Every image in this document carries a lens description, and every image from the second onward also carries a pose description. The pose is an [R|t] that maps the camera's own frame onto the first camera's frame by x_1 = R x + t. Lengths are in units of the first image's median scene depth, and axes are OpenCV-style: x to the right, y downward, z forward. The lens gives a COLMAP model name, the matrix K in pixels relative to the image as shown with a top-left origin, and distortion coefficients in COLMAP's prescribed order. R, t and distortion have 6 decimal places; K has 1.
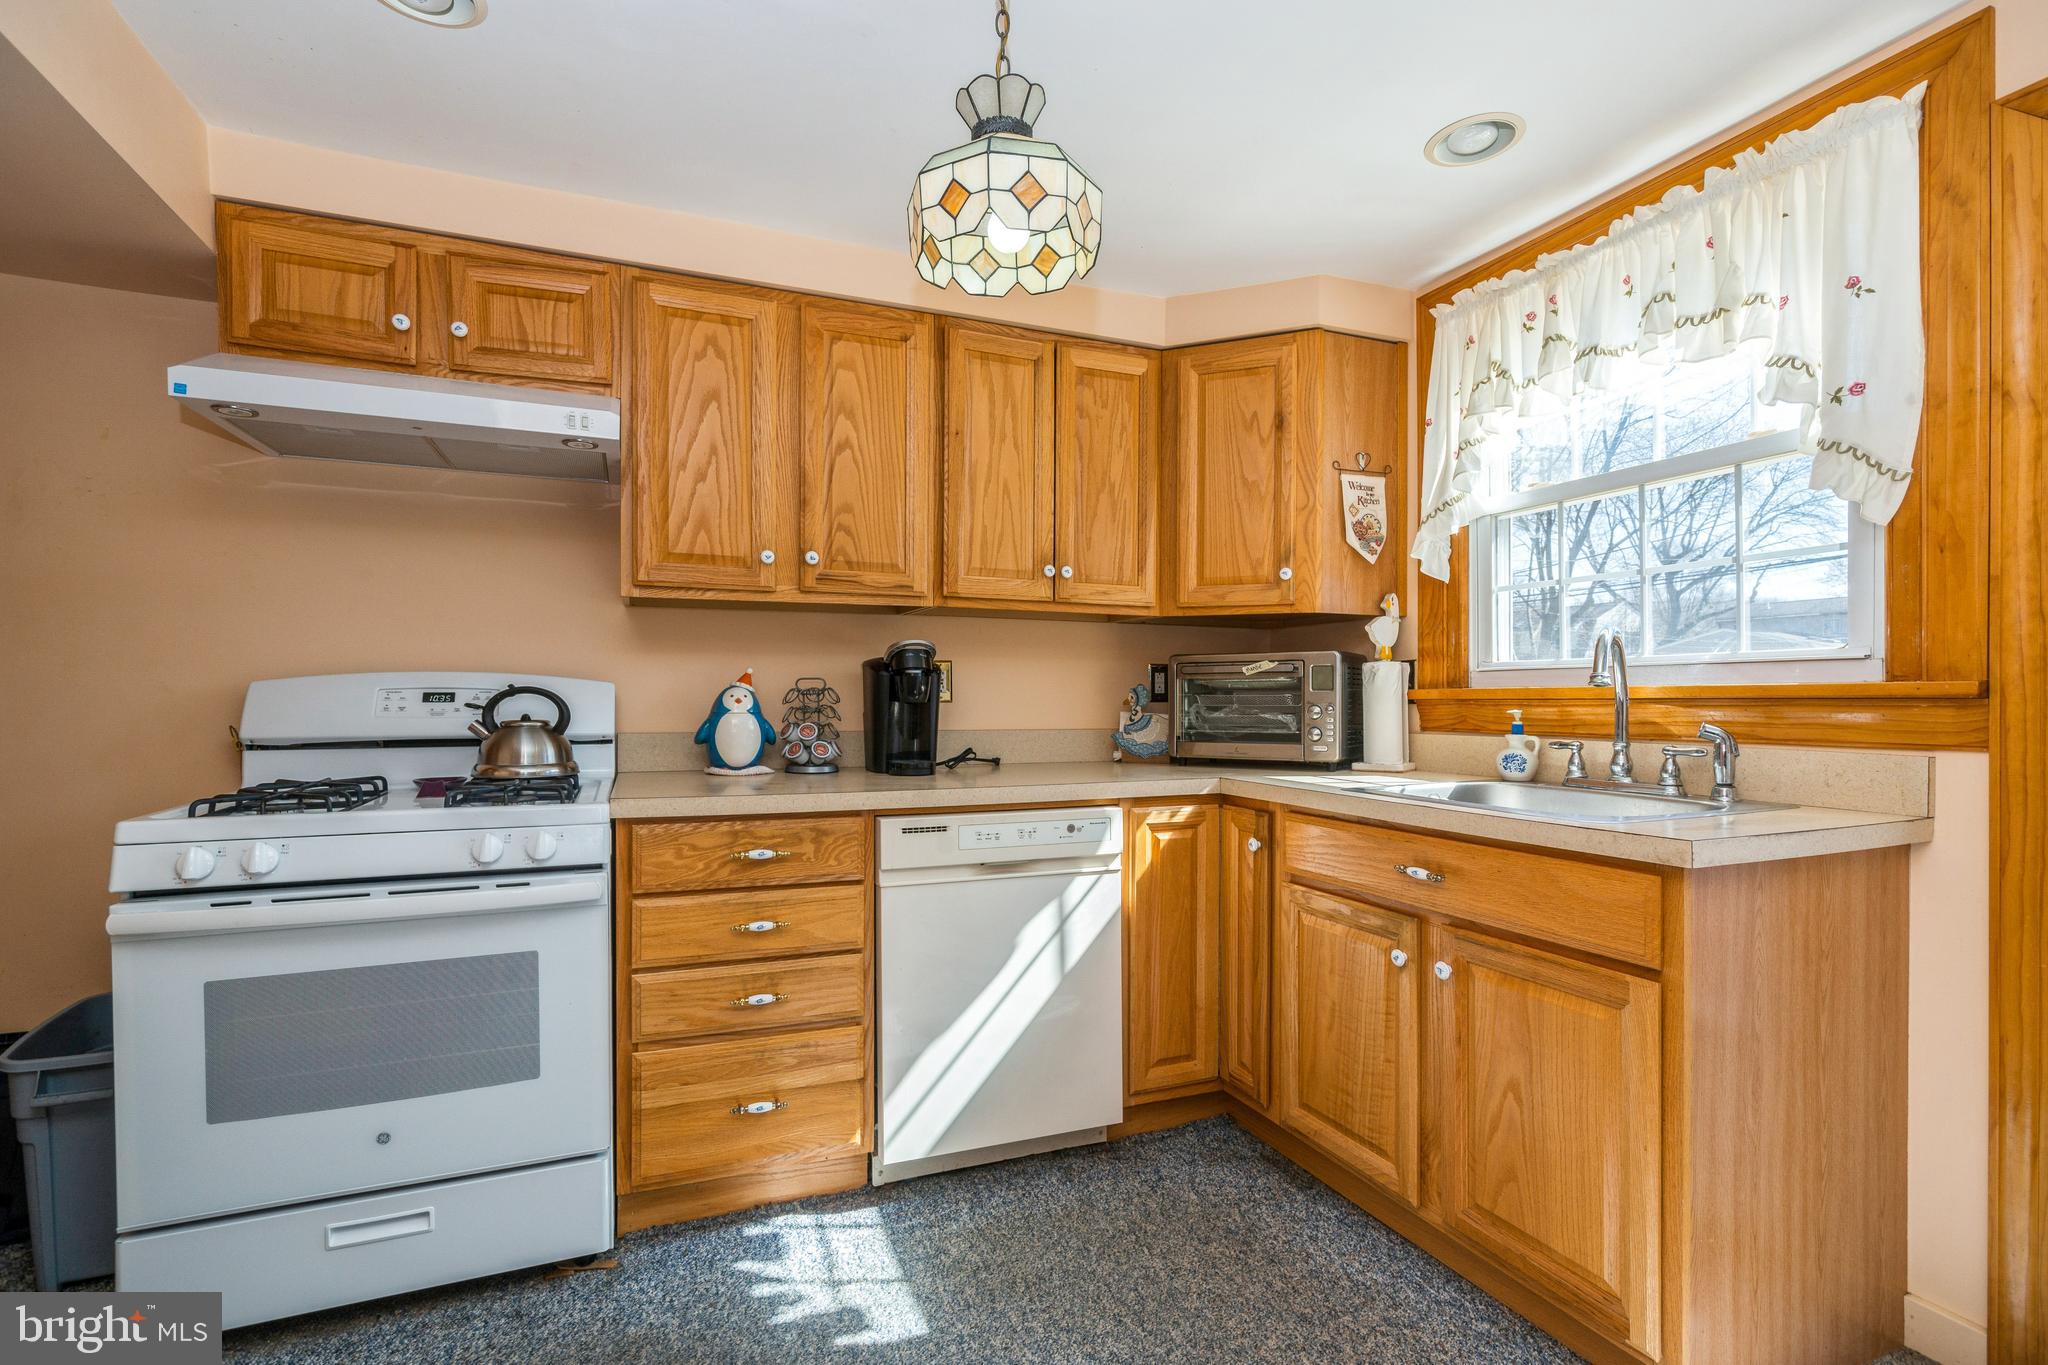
lens RADIAL K [[947.7, 0, 1024.0], [0, 947.7, 682.5], [0, 0, 1]] dist [-0.001392, 0.000049]
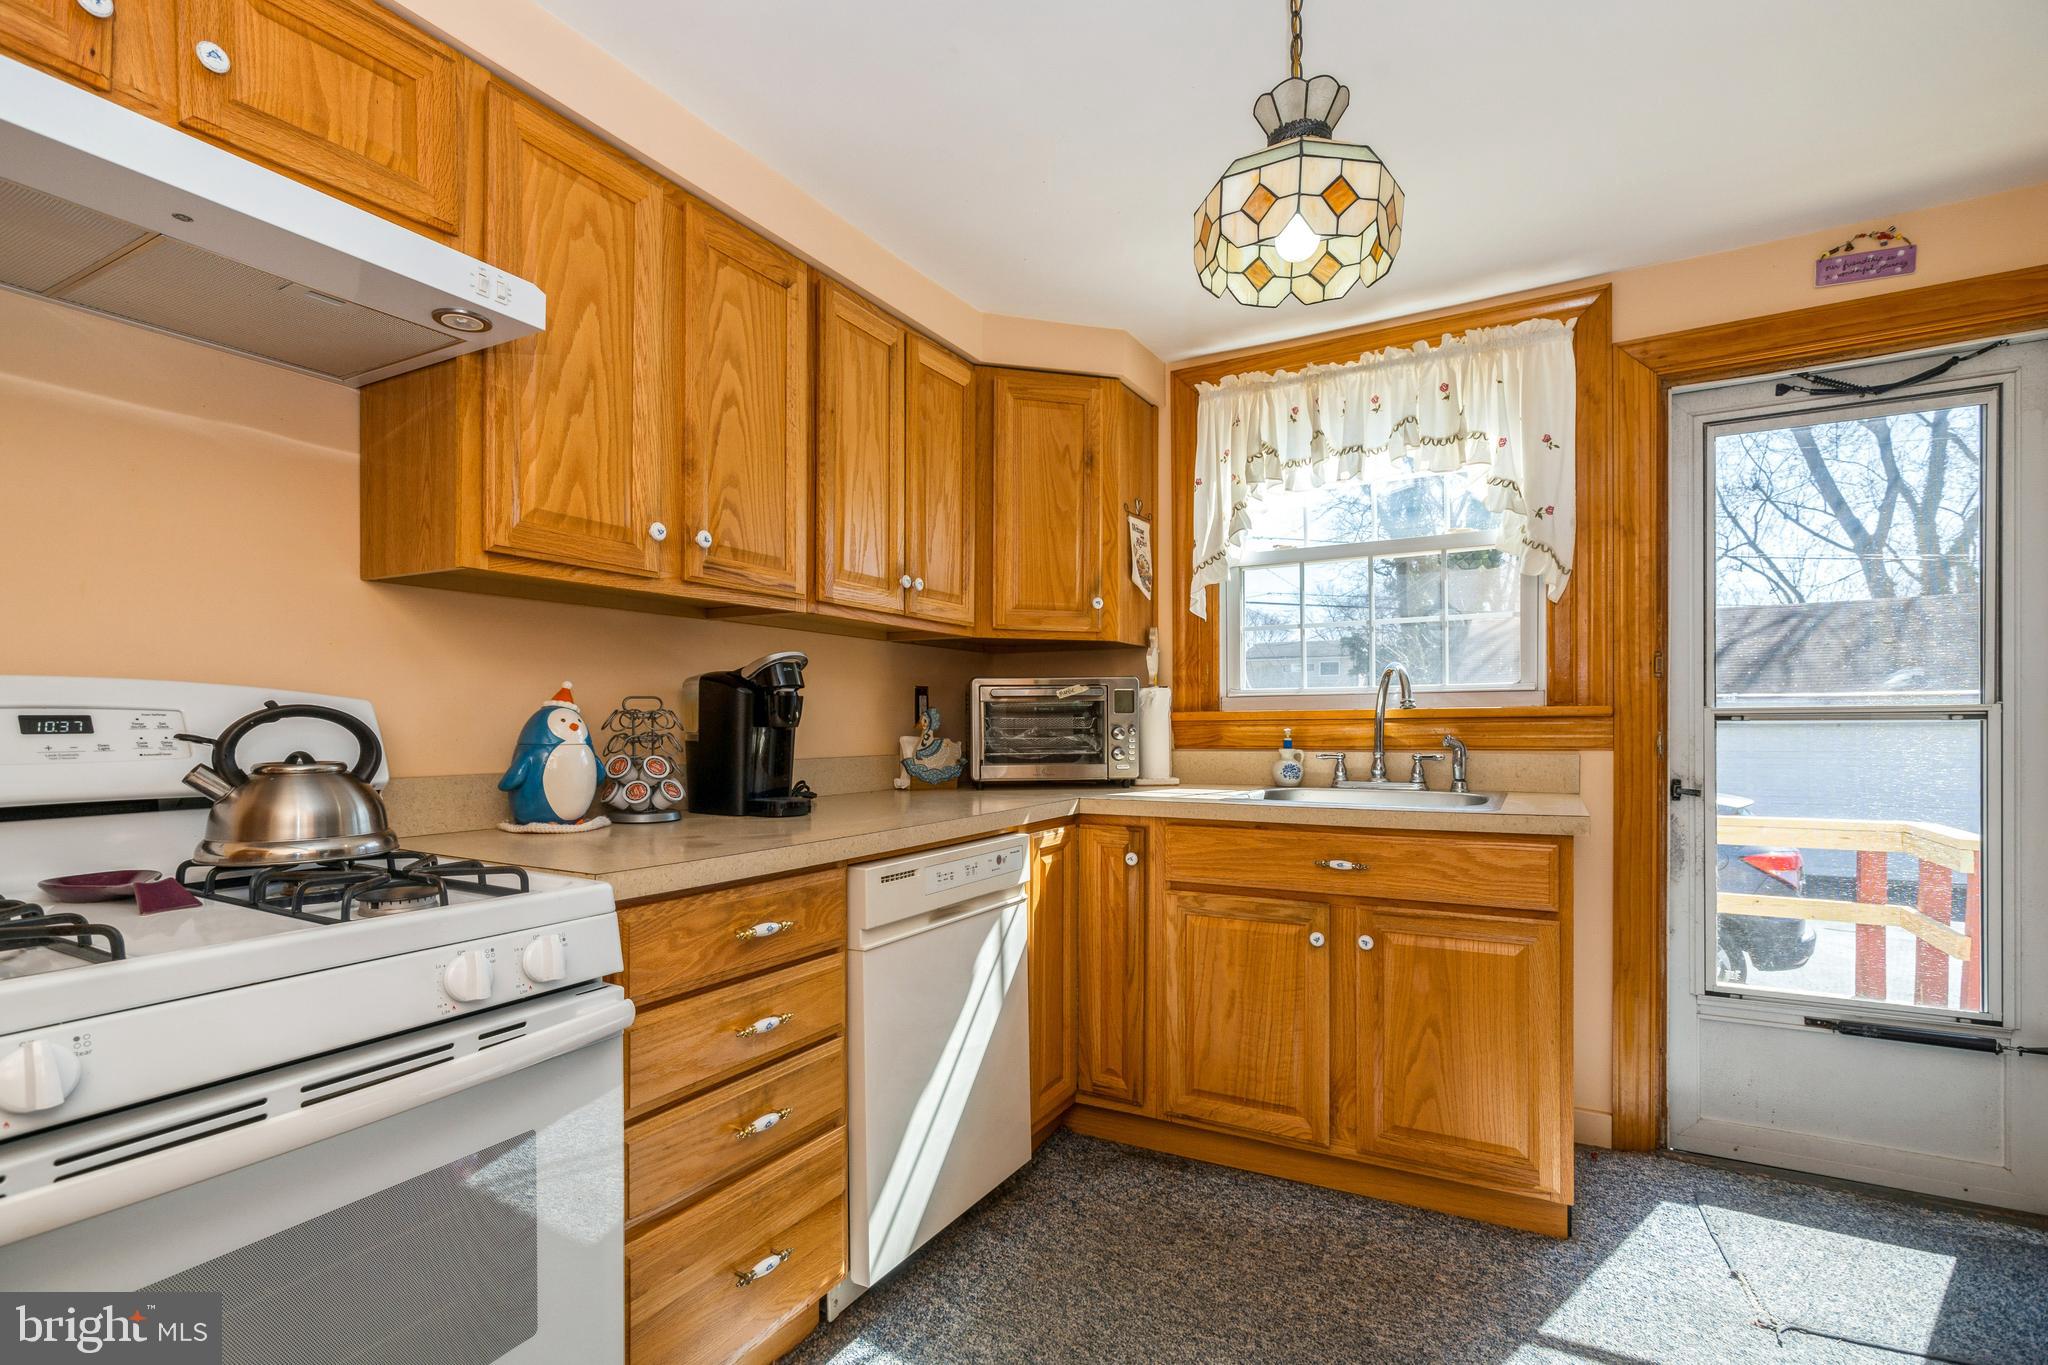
lens RADIAL K [[950.3, 0, 1025.2], [0, 950.3, 707.6], [0, 0, 1]] dist [-0.000586, 0.000469]
pose [[0.784940, 0.003819, 0.619560, -0.502476], [-0.002410, 0.999992, -0.003110, 0.006225], [-0.619567, 0.000947, 0.784943, 0.240712]]
